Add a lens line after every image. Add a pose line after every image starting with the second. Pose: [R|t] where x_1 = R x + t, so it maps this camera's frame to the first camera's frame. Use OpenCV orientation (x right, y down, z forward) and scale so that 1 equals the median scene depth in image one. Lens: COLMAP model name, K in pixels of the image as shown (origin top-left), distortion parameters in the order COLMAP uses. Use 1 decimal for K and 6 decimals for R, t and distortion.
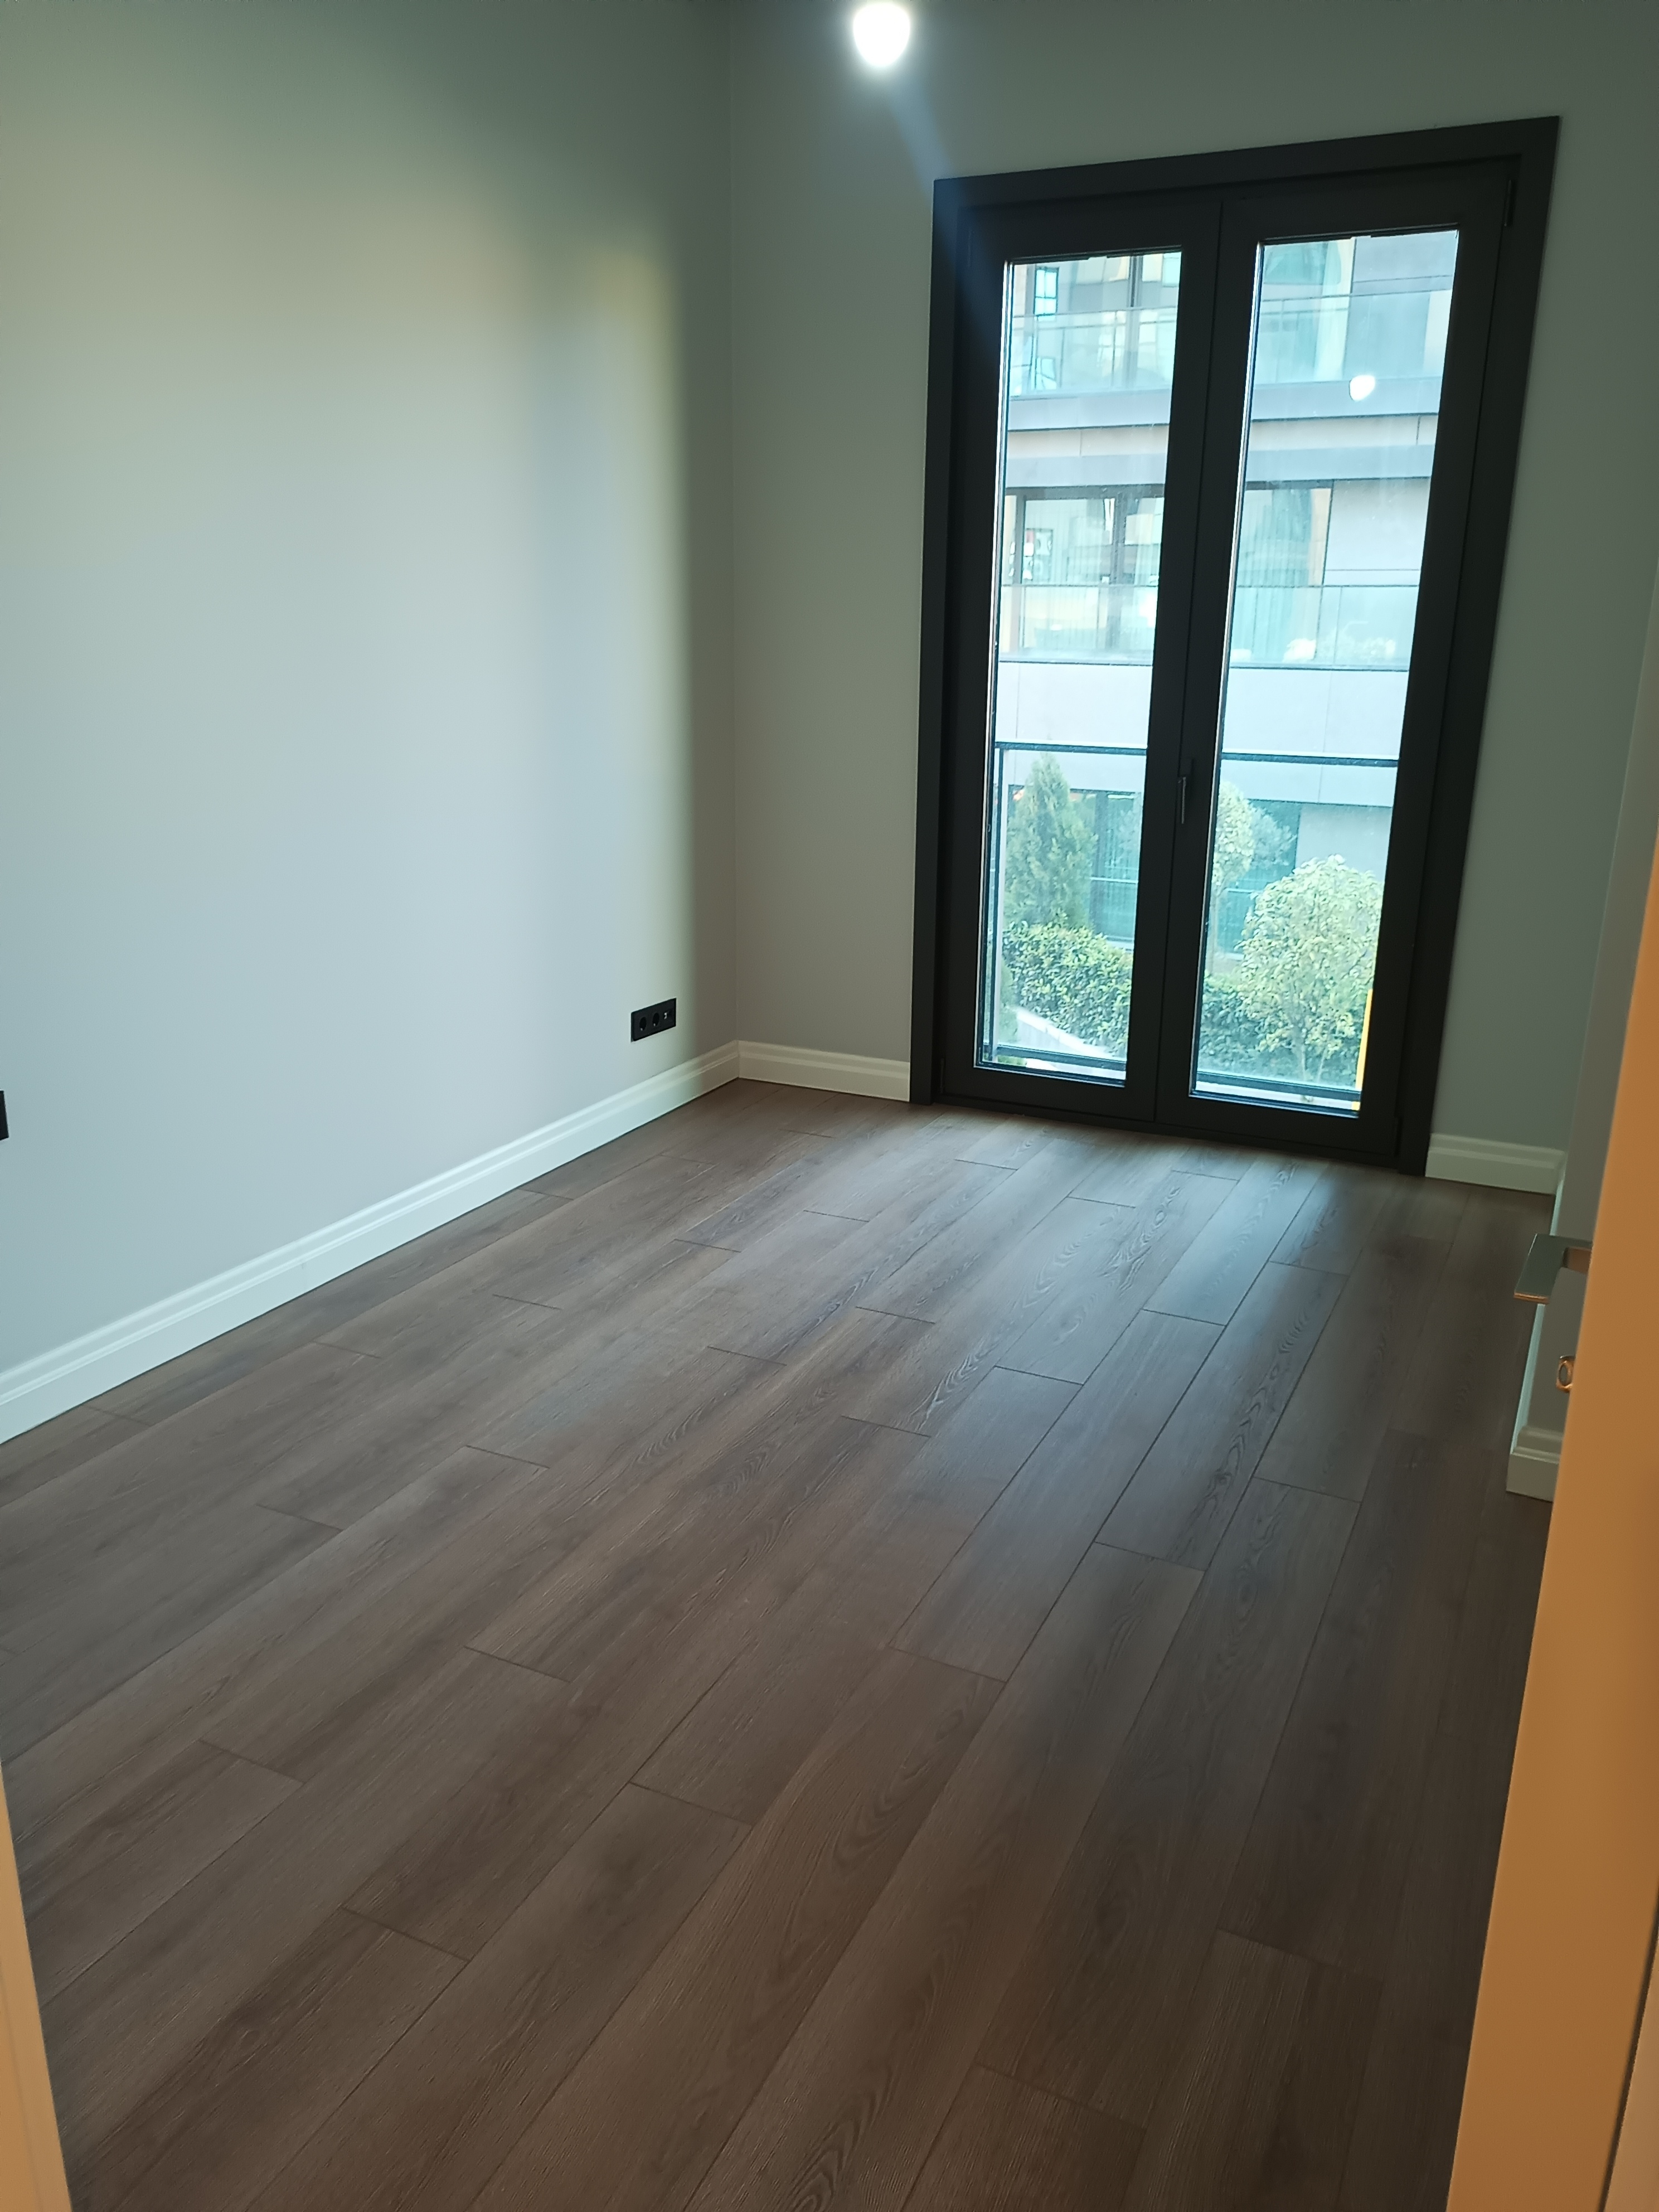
lens RADIAL K [[1637.3, 0, 823.4], [0, 1637.3, 1120.3], [0, 0, 1]] dist [0.007798, 0.002300]
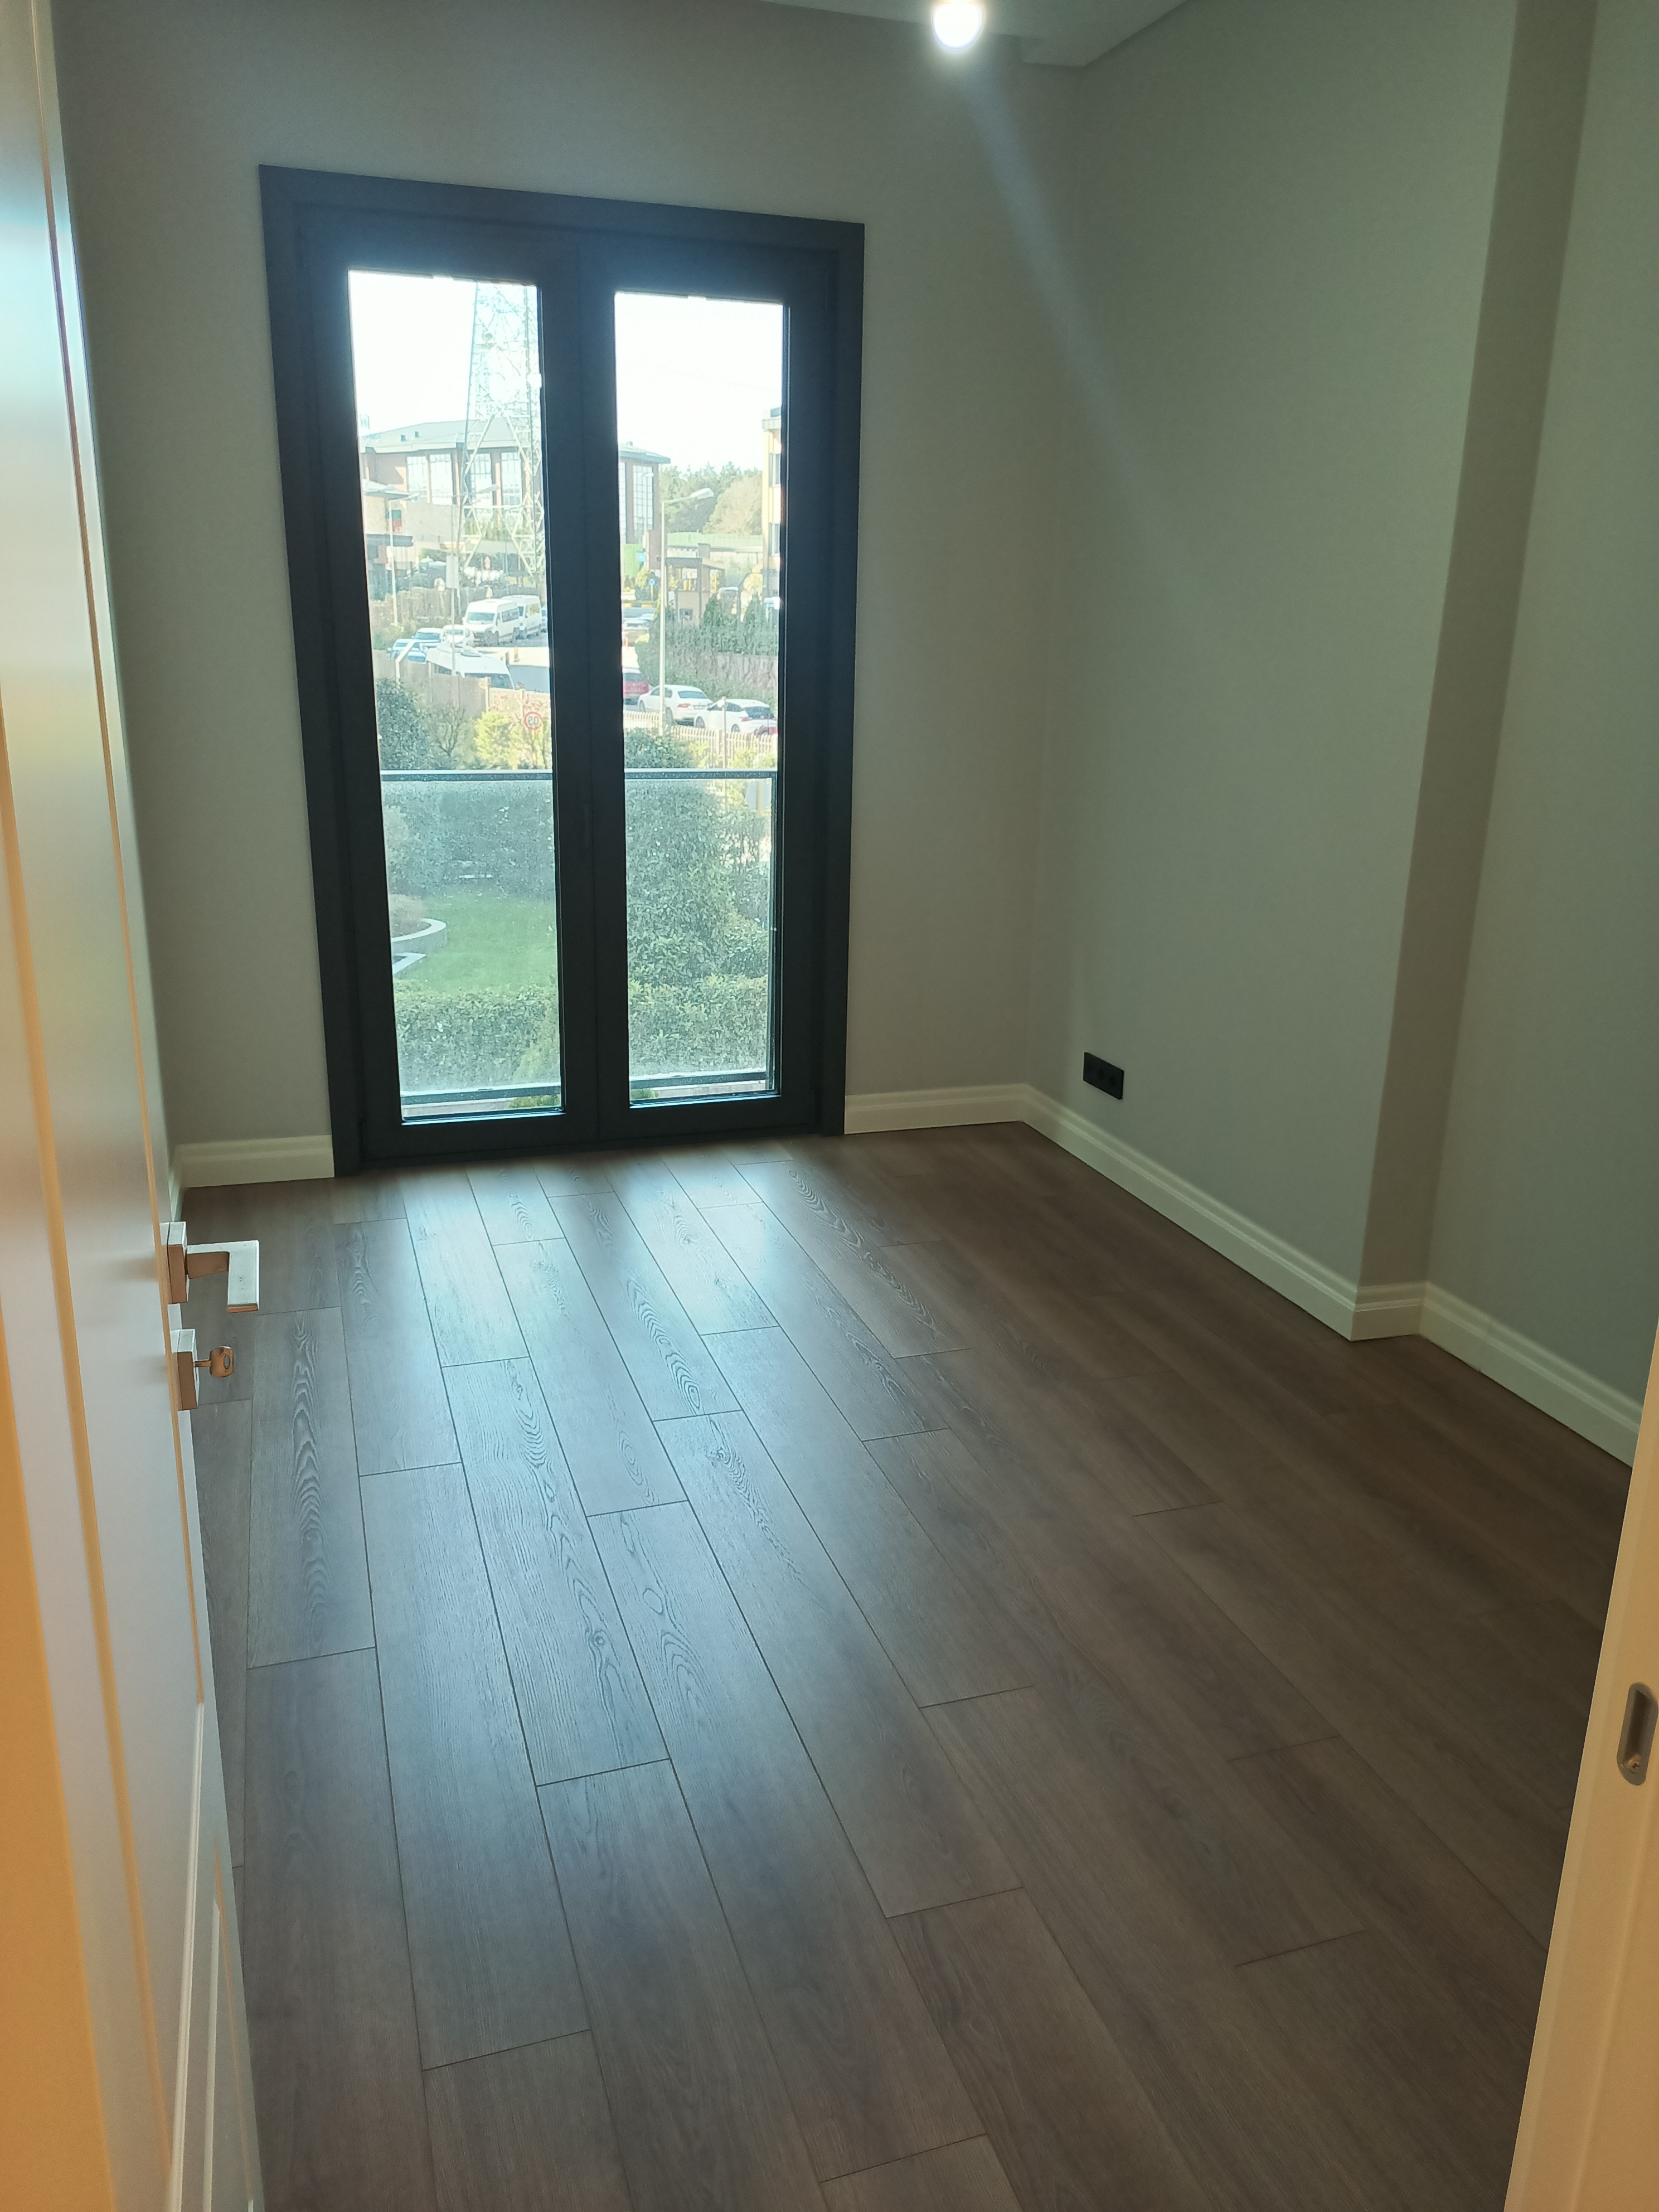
lens RADIAL K [[1637.3, 0, 826.6], [0, 1637.3, 1093.9], [0, 0, 1]] dist [0.007798, 0.002300]
pose [[0.709441, -0.185905, 0.679803, -0.405958], [0.199348, 0.978124, 0.059446, -0.062913], [-0.675983, 0.093344, 0.730981, 0.180322]]
